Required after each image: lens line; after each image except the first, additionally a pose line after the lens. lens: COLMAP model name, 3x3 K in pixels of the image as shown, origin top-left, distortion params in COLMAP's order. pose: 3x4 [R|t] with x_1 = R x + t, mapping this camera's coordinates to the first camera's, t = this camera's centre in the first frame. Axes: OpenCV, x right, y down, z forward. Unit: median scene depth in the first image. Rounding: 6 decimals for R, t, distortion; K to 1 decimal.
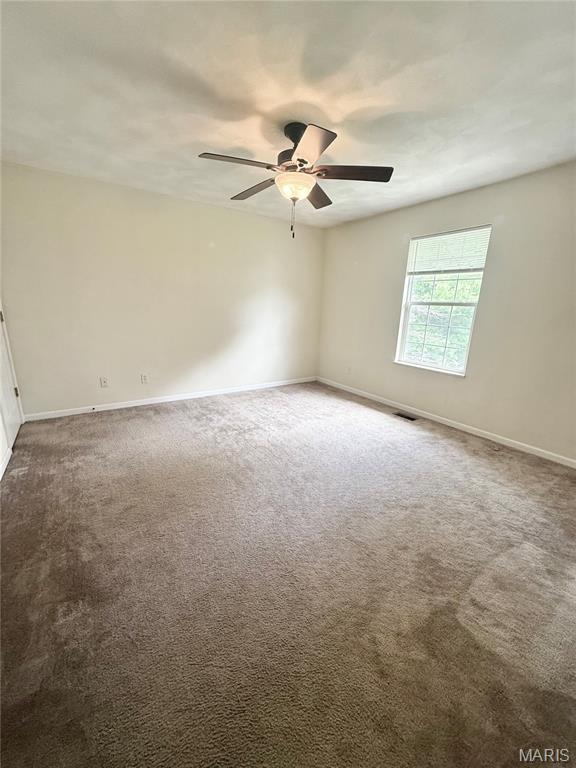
lens RADIAL K [[305.7, 0, 288.0], [0, 305.7, 384.0], [0, 0, 1]] dist [-0.001638, 0.000315]
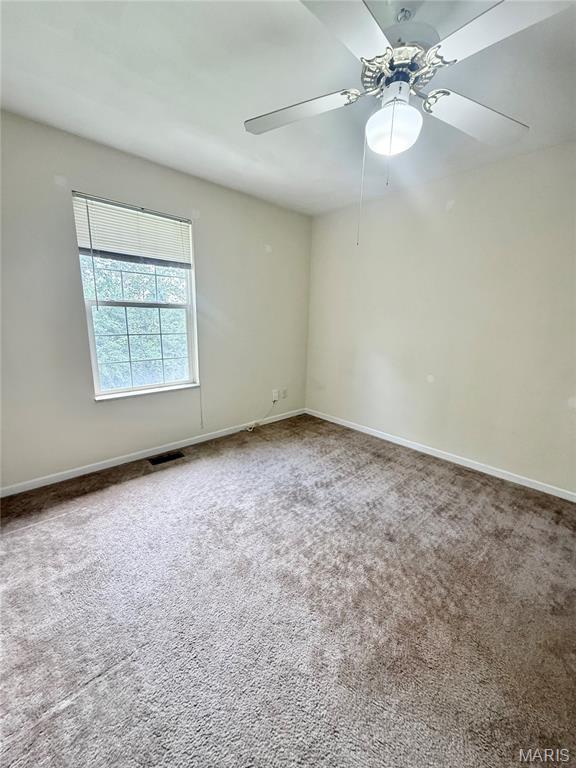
lens RADIAL K [[305.7, 0, 288.0], [0, 305.7, 384.0], [0, 0, 1]] dist [-0.001638, 0.000315]
pose [[-0.100075, -0.220192, 0.970309, -0.310557], [0.243956, 0.940008, 0.238477, -0.169208], [-0.964609, 0.260579, -0.040354, 0.732057]]
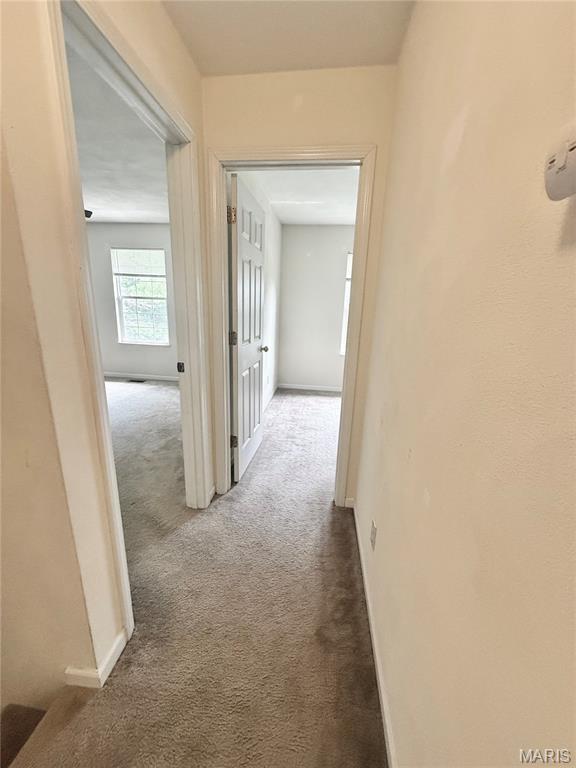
lens RADIAL K [[305.7, 0, 288.0], [0, 305.7, 384.0], [0, 0, 1]] dist [-0.001638, 0.000315]
pose [[0.651905, -0.192892, 0.733357, -0.182542], [0.173733, 0.979374, 0.103163, 0.099702], [-0.738130, 0.060156, 0.671971, -0.424509]]
